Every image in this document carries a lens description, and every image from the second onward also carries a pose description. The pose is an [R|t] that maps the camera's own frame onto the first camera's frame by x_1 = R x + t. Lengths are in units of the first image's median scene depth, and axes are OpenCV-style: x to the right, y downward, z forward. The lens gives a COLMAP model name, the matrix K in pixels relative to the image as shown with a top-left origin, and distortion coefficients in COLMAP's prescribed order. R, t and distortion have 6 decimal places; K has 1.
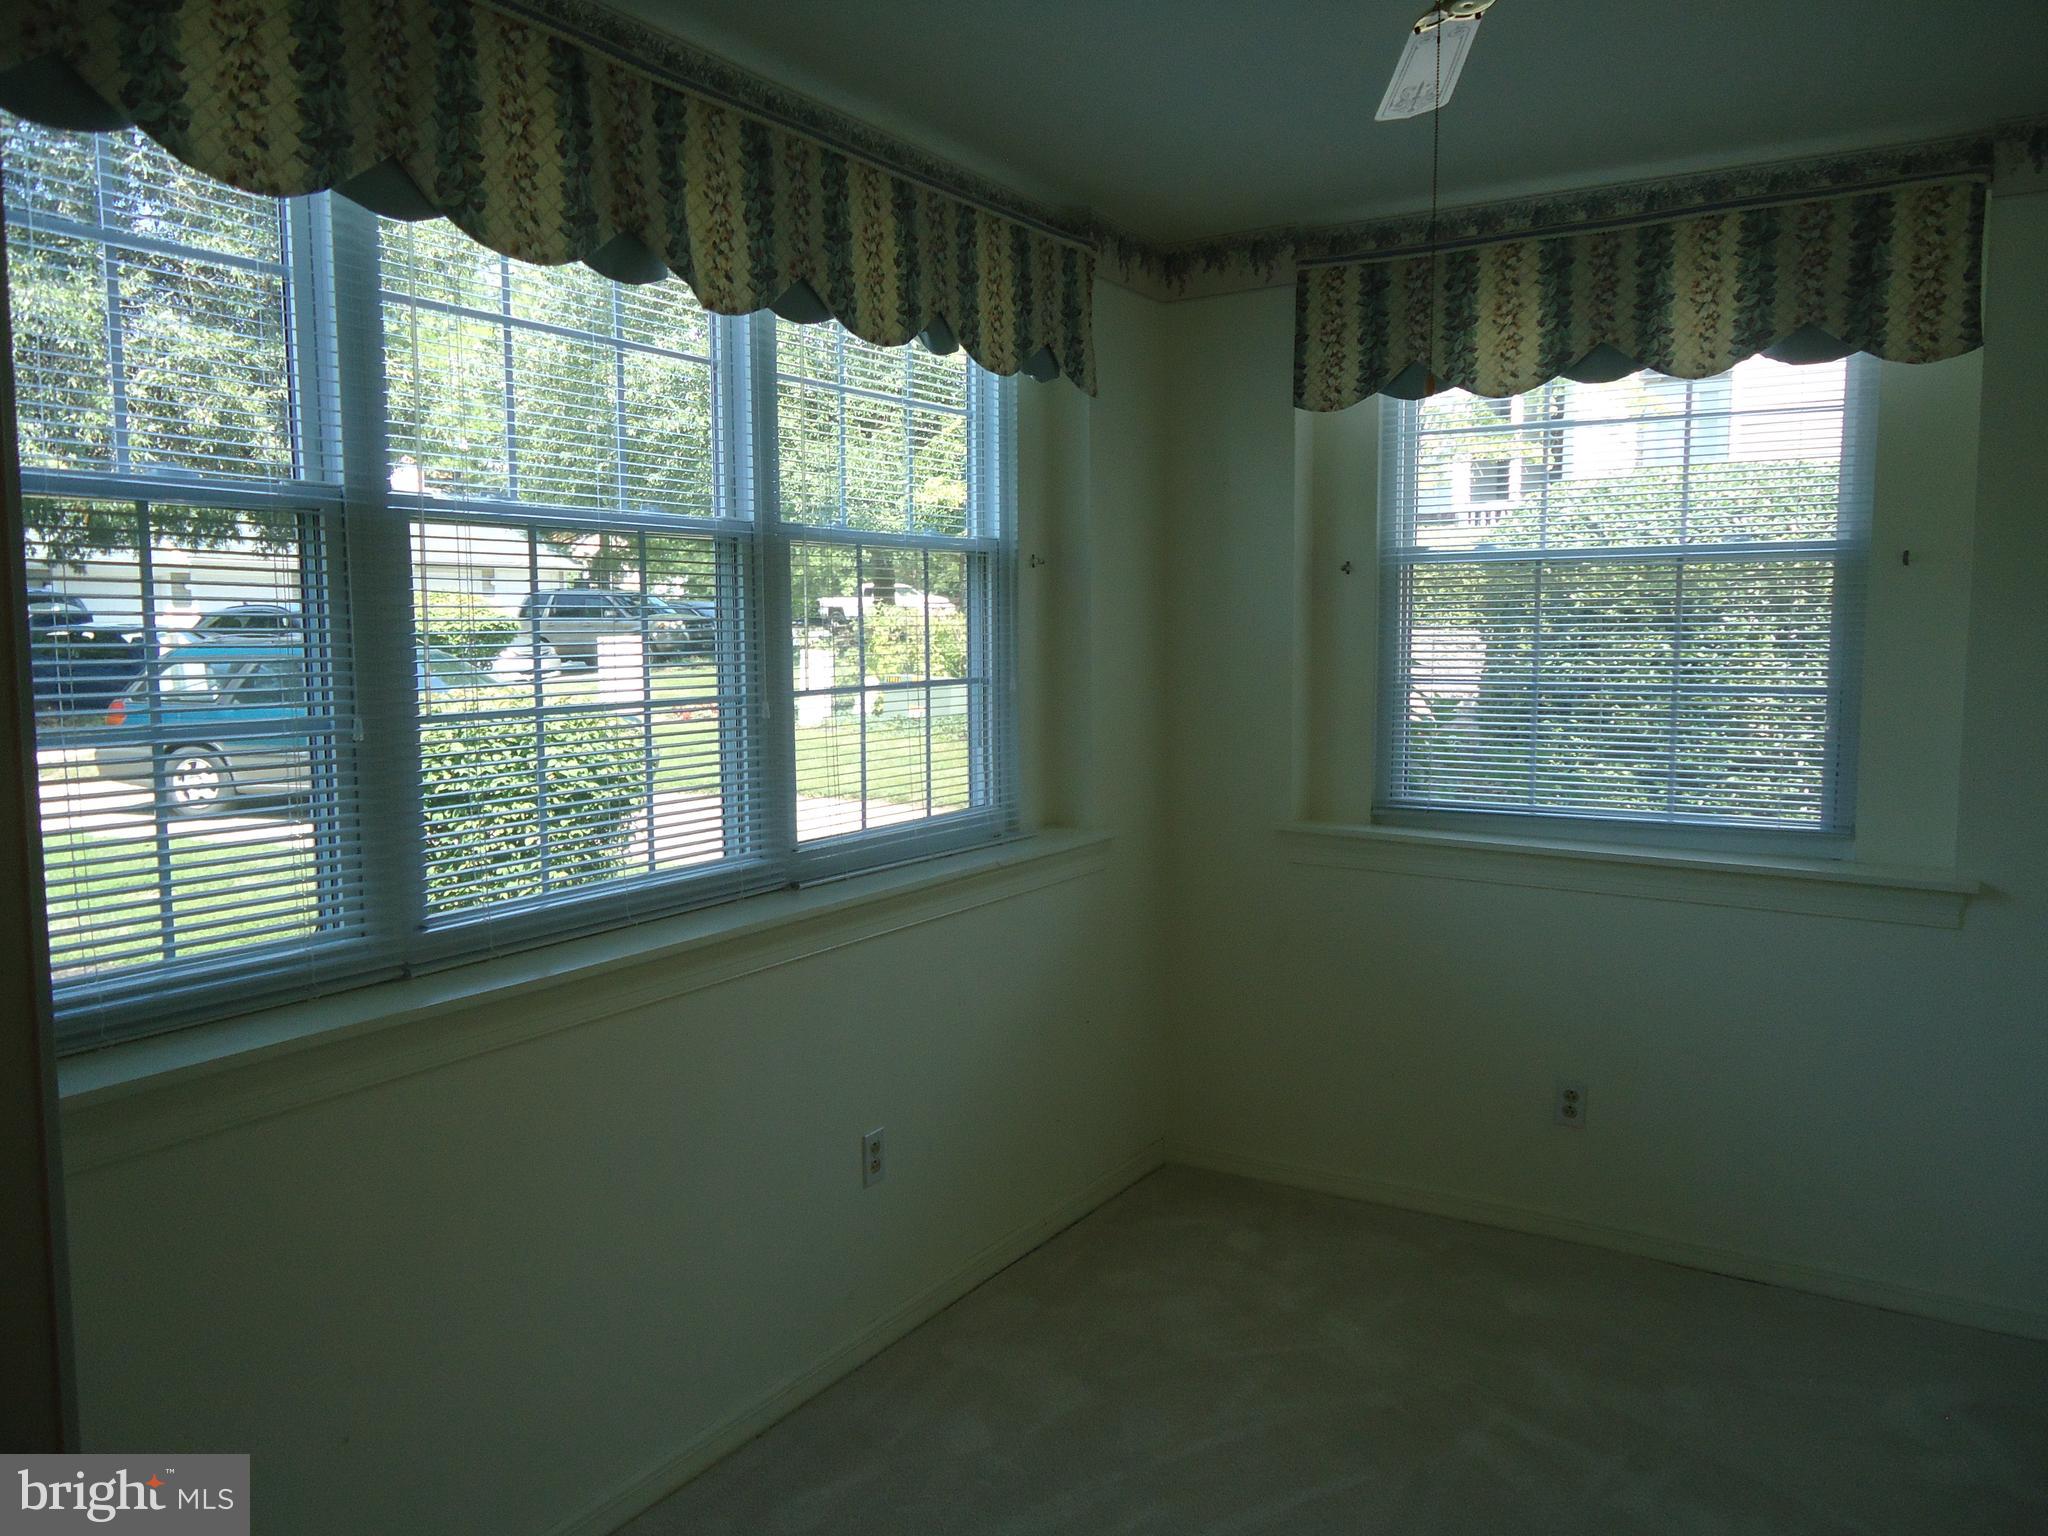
lens RADIAL K [[1478.7, 0, 1011.3], [0, 1478.7, 761.0], [0, 0, 1]] dist [-0.011091, 0.001889]
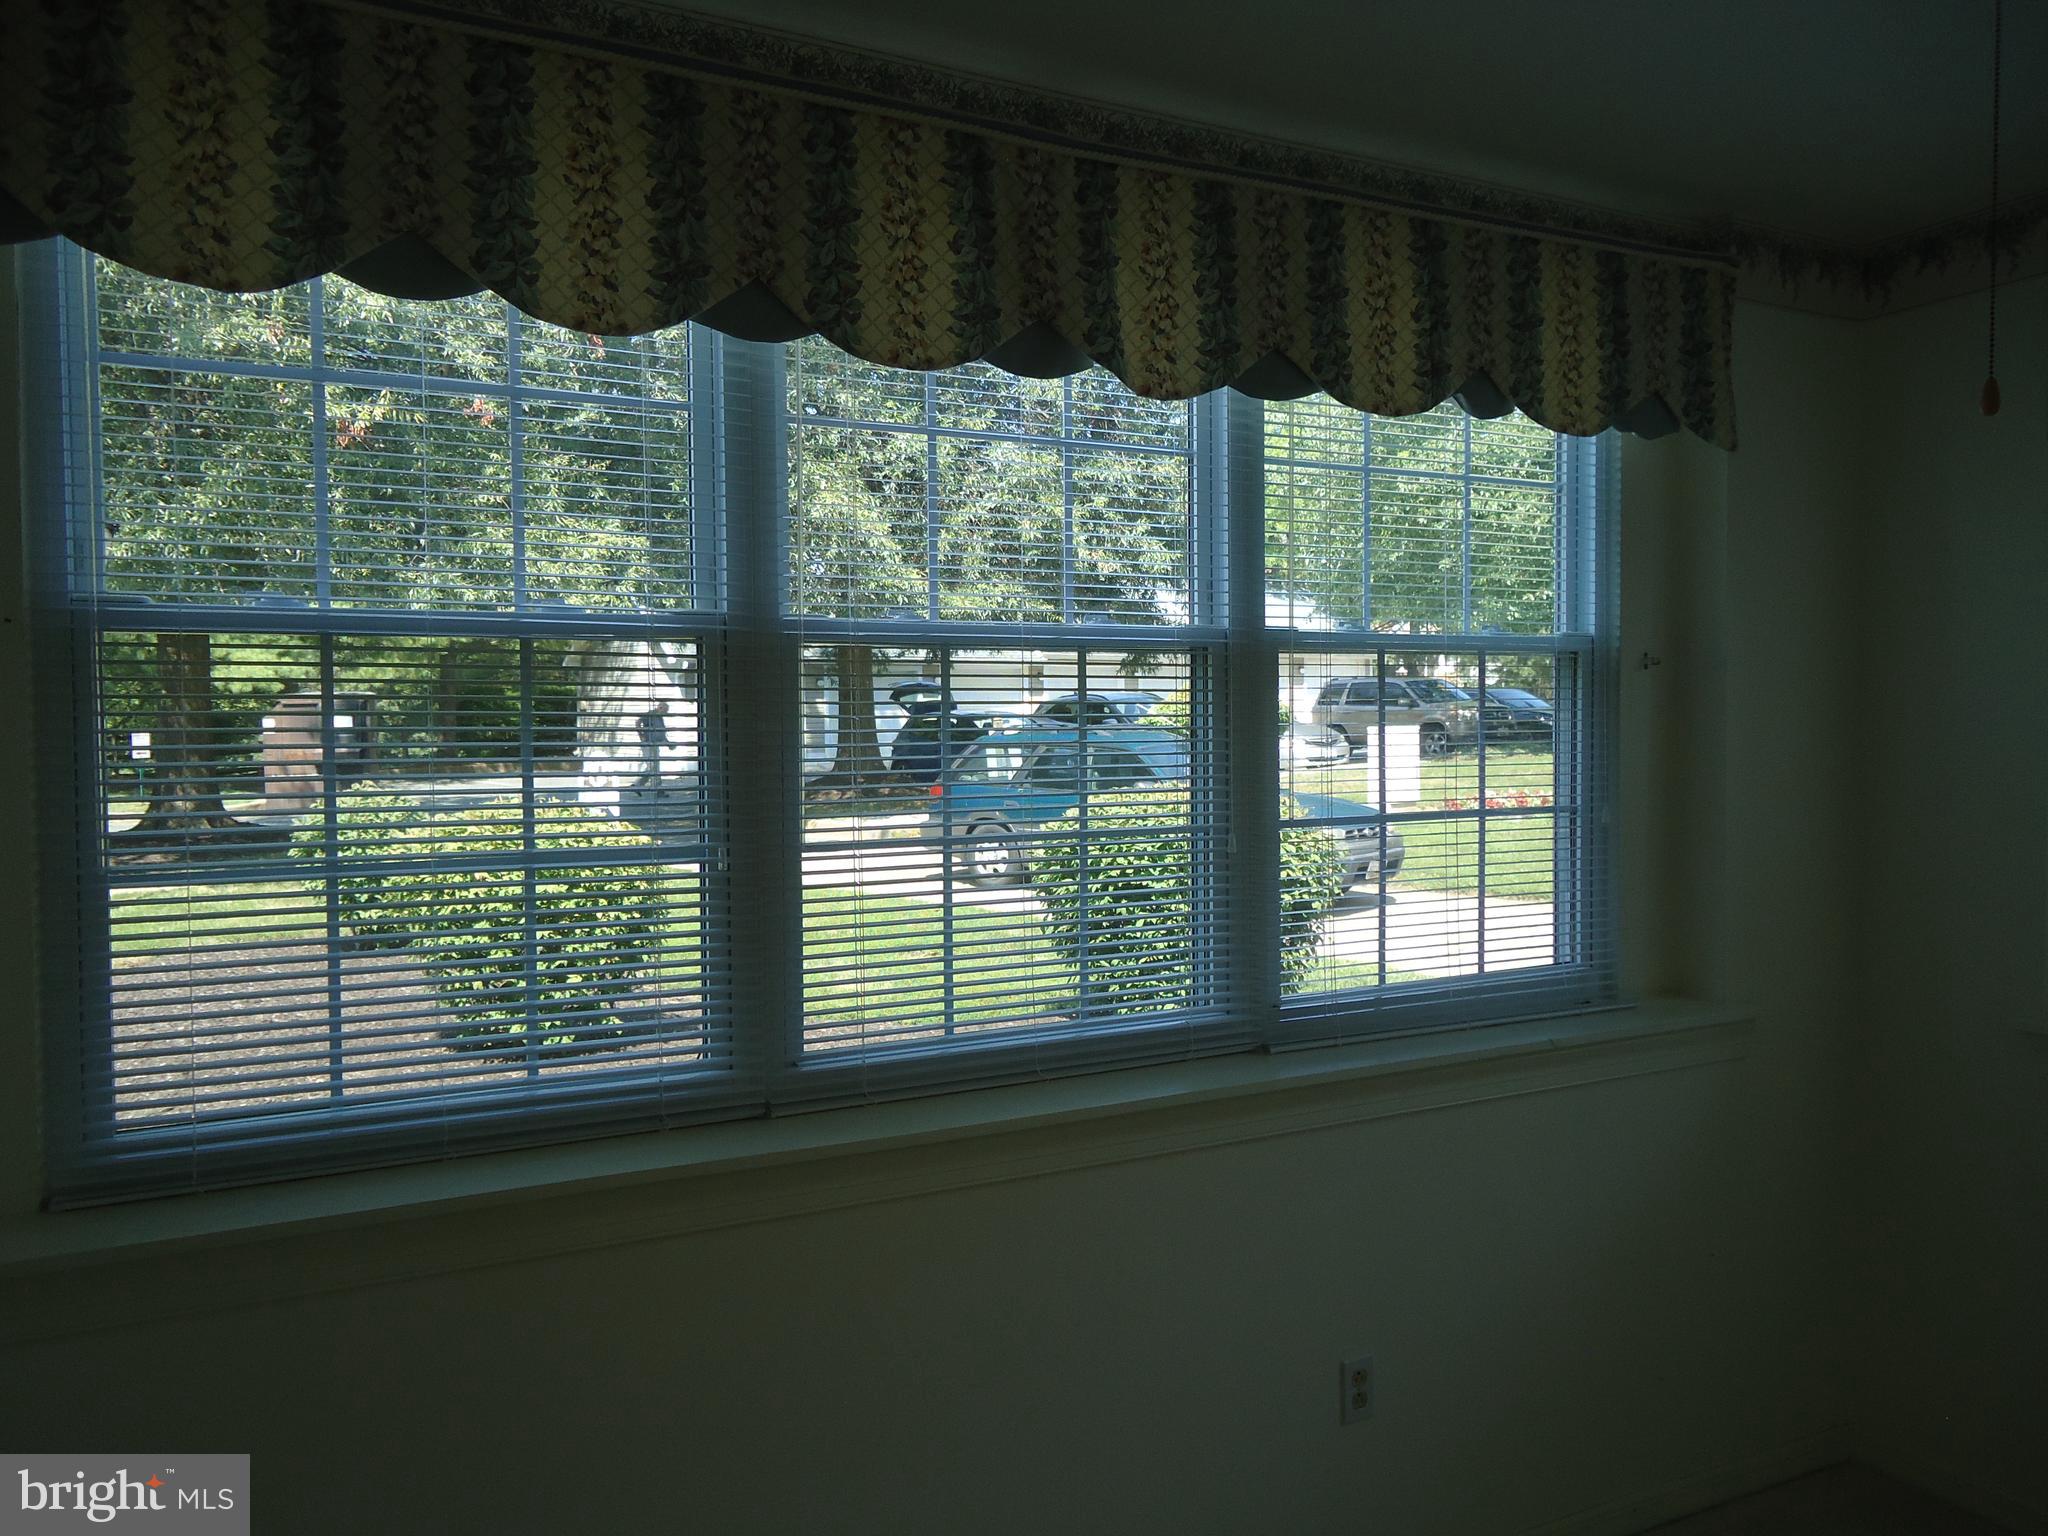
lens RADIAL K [[1478.7, 0, 1011.3], [0, 1478.7, 761.0], [0, 0, 1]] dist [-0.011091, 0.001889]
pose [[0.858125, 0.017772, -0.513133, 0.179478], [-0.047187, 0.997901, -0.044349, -0.040935], [0.511268, 0.062270, 0.857162, 0.198590]]
